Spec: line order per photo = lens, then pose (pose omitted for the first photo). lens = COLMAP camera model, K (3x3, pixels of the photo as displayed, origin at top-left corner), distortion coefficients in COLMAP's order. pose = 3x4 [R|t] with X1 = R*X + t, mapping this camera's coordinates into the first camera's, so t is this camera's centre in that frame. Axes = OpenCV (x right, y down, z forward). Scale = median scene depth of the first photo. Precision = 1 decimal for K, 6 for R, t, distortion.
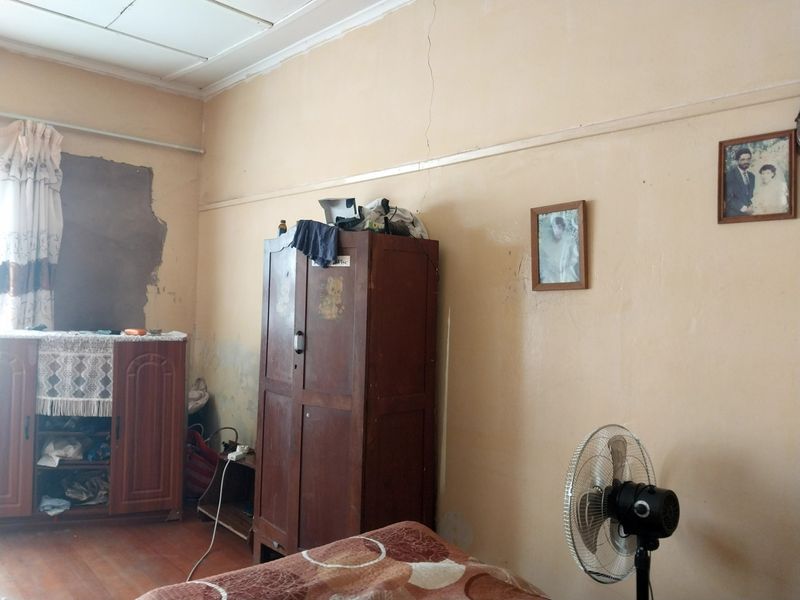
lens RADIAL K [[625.7, 0, 400.0], [0, 625.7, 300.0], [0, 0, 1]] dist [0.044927, -0.051806]
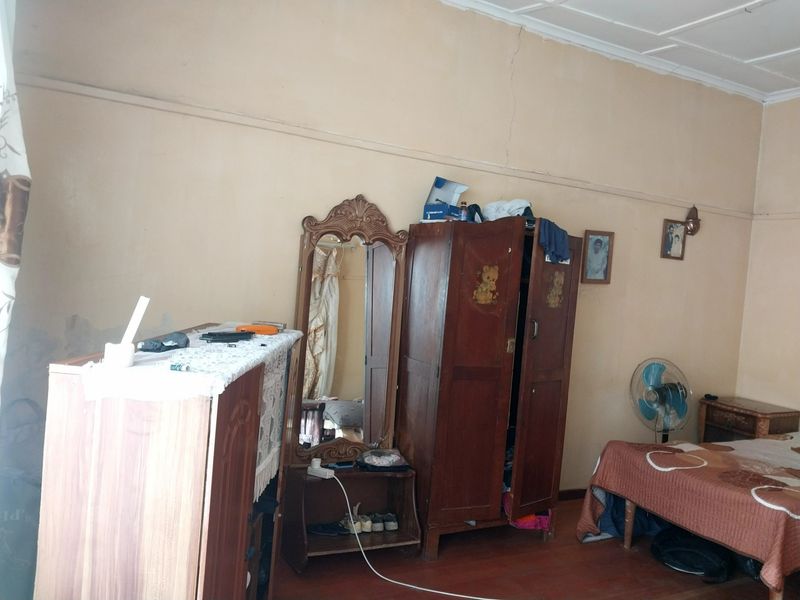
lens RADIAL K [[625.7, 0, 400.0], [0, 625.7, 300.0], [0, 0, 1]] dist [0.044927, -0.051806]
pose [[0.245170, -0.046936, 0.968343, -1.478850], [-0.065179, 0.995769, 0.064768, -0.046457], [-0.967287, -0.078995, 0.241073, 1.090577]]
